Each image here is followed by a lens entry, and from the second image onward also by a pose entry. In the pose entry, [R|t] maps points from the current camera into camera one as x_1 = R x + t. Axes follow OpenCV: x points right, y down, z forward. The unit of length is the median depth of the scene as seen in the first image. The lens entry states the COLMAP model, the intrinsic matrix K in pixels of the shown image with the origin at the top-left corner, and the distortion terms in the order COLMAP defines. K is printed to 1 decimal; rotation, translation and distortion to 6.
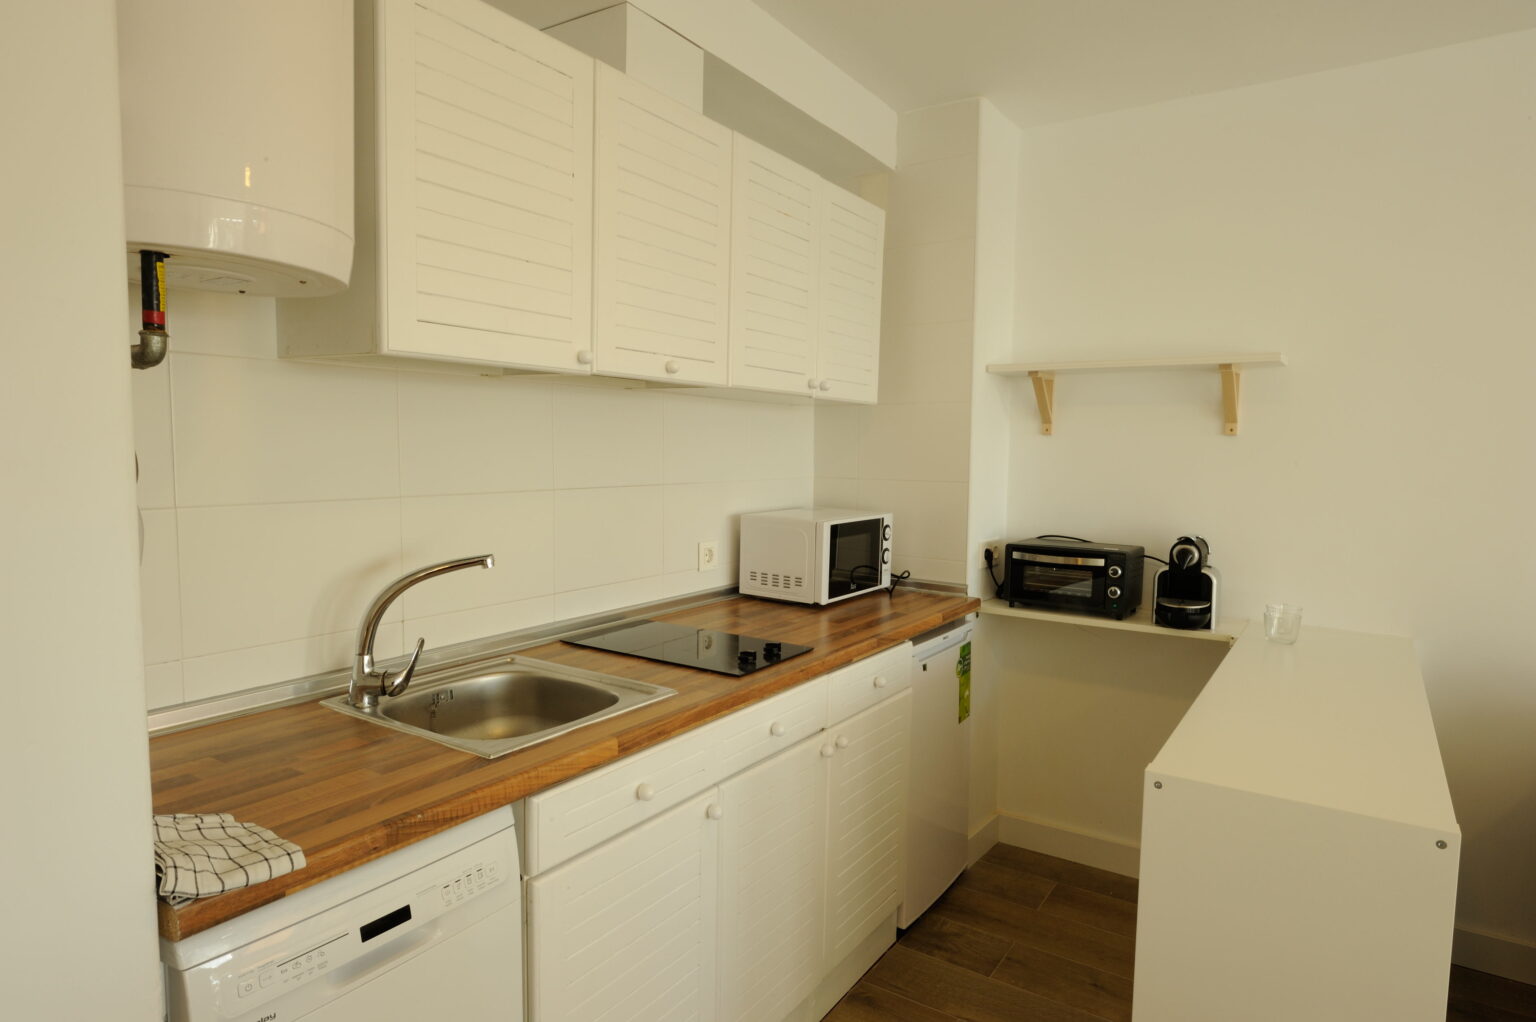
lens RADIAL K [[886.0, 0, 768.9], [0, 886.0, 512.1], [0, 0, 1]] dist [0.003678, 0.000220]
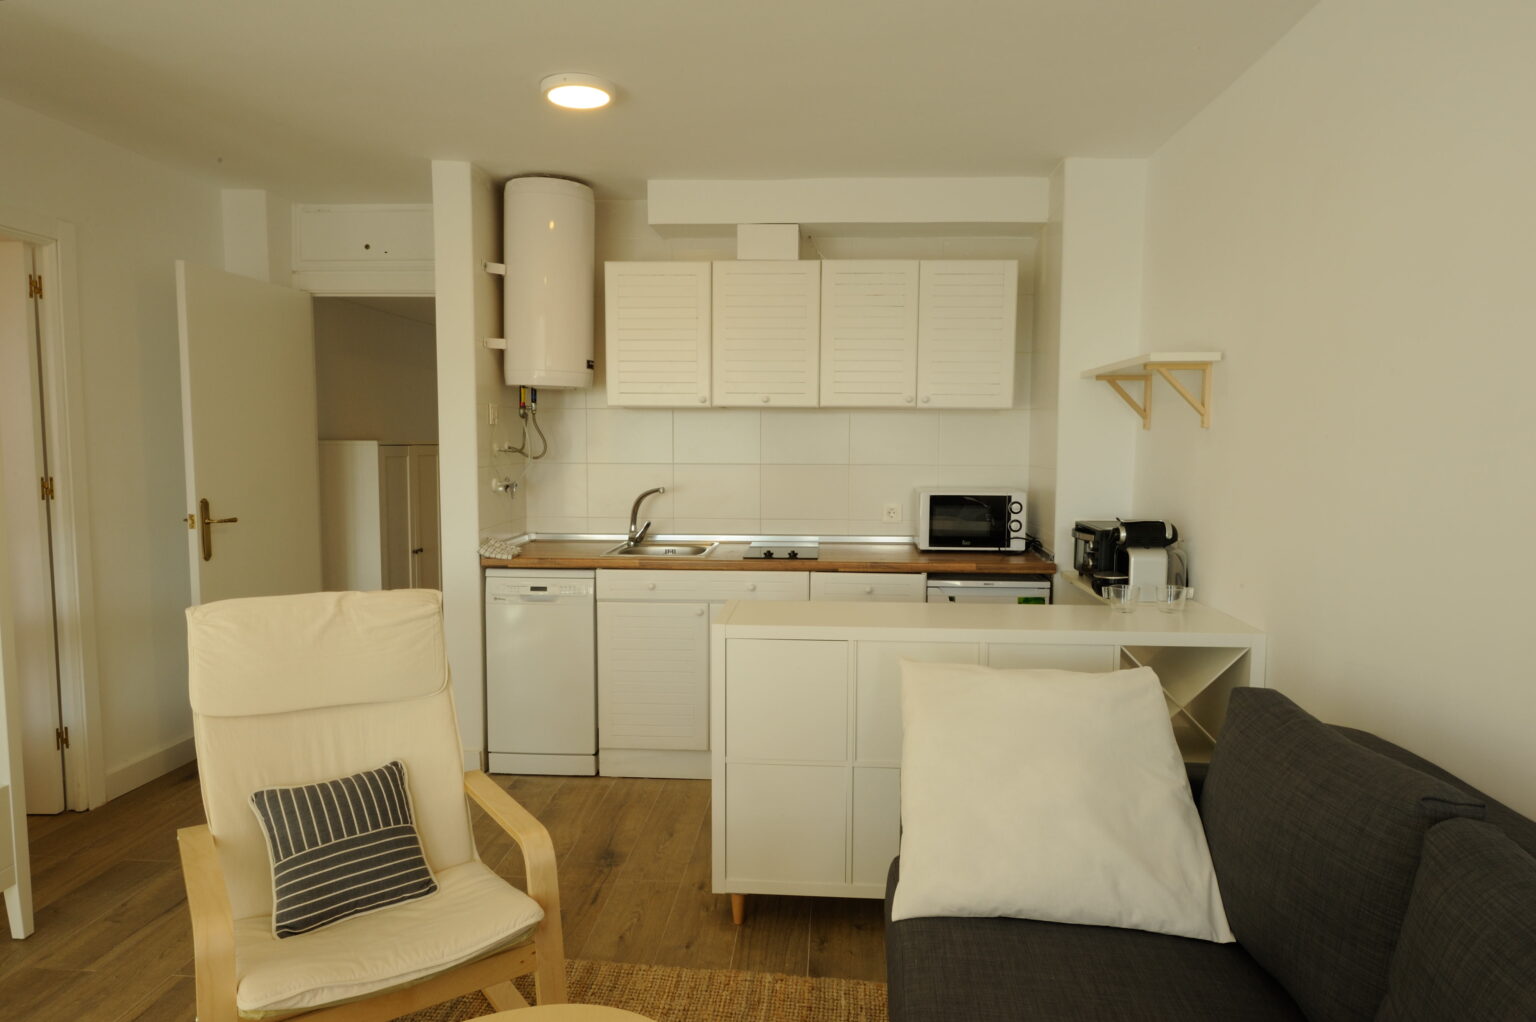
lens RADIAL K [[886.0, 0, 767.1], [0, 886.0, 510.4], [0, 0, 1]] dist [0.003678, 0.000220]
pose [[0.495902, 0.053994, -0.866698, 1.540213], [-0.066250, 0.997509, 0.024236, 0.028584], [0.865848, 0.045400, 0.498244, 0.063170]]
